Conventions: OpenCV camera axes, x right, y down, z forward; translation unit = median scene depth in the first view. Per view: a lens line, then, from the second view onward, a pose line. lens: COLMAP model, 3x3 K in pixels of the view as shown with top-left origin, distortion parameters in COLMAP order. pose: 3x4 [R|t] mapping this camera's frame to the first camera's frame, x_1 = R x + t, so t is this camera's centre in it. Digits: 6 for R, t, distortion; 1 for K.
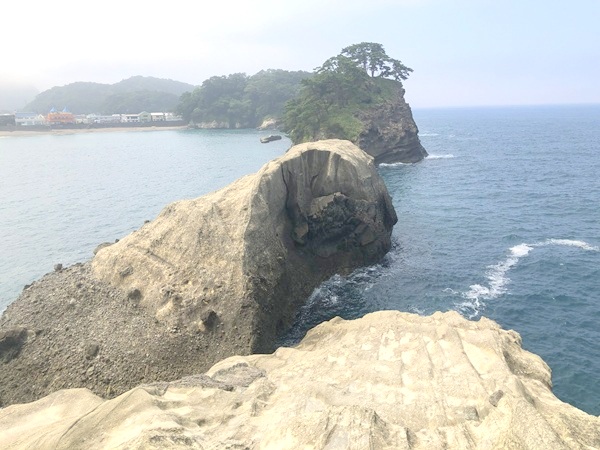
lens RADIAL K [[494.9, 0, 307.1], [0, 494.9, 222.3], [0, 0, 1]] dist [0.057594, -0.077696]
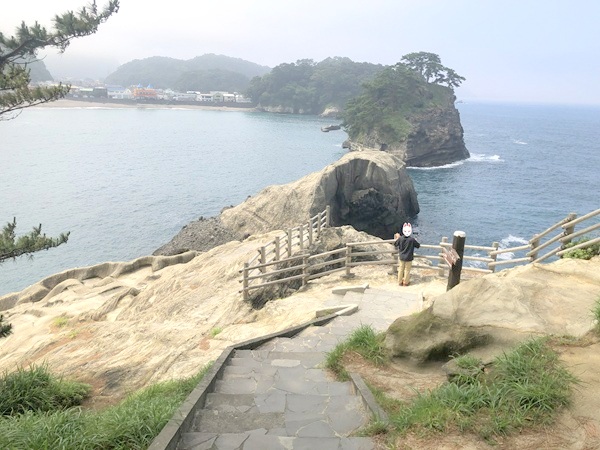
lens RADIAL K [[494.9, 0, 307.1], [0, 494.9, 222.3], [0, 0, 1]] dist [0.057594, -0.077696]
pose [[0.990122, 0.096820, -0.101411, 0.009791], [-0.093390, 0.994902, 0.038052, 0.001186], [0.104578, -0.028205, 0.994117, -0.166521]]
